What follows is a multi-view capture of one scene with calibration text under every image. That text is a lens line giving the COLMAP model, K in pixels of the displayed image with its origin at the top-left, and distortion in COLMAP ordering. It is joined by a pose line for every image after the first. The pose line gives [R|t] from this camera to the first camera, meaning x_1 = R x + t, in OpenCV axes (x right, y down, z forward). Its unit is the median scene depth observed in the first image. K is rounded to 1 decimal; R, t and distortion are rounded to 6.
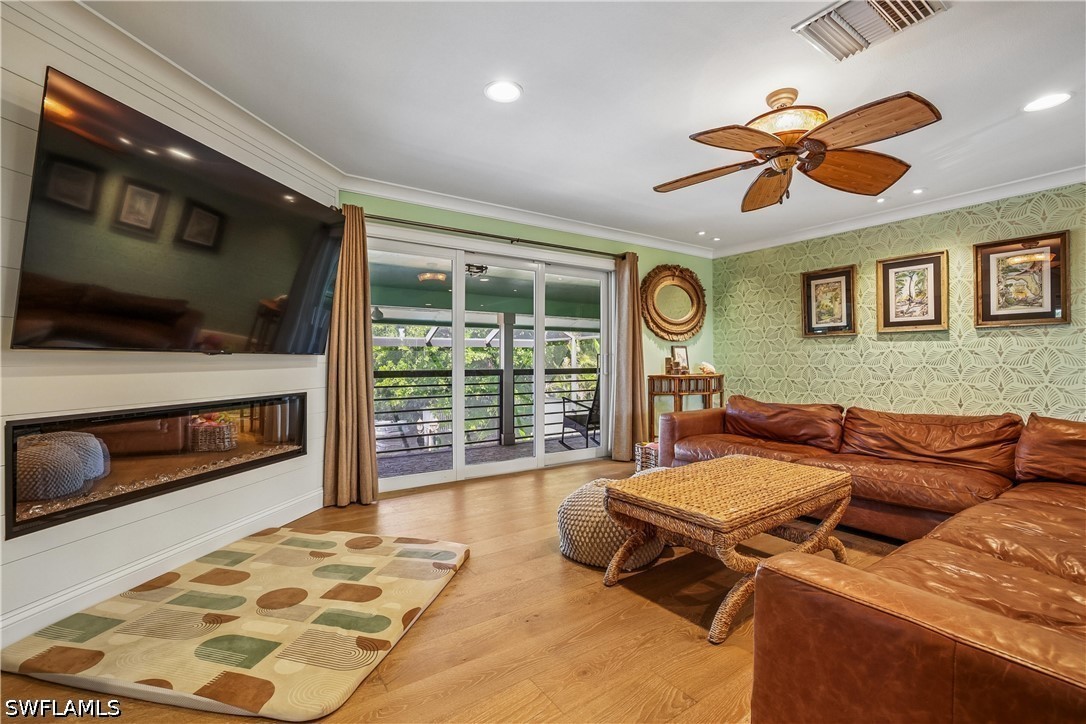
lens RADIAL K [[471.8, 0, 542.3], [0, 471.8, 361.9], [0, 0, 1]] dist [-0.024323, 0.000728]
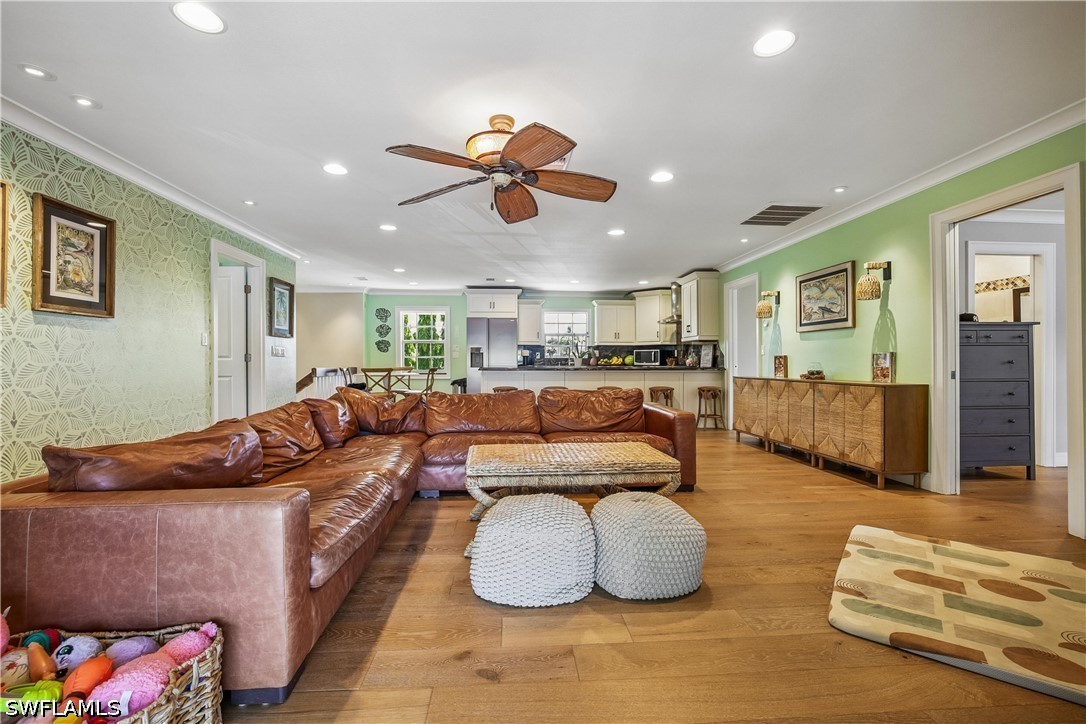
lens RADIAL K [[471.8, 0, 541.2], [0, 471.8, 355.3], [0, 0, 1]] dist [-0.024323, 0.000728]
pose [[-0.859229, 0.001502, 0.511589, -0.095502], [-0.003830, 0.999949, -0.009368, -0.000680], [-0.511576, -0.010009, -0.859179, 1.241545]]
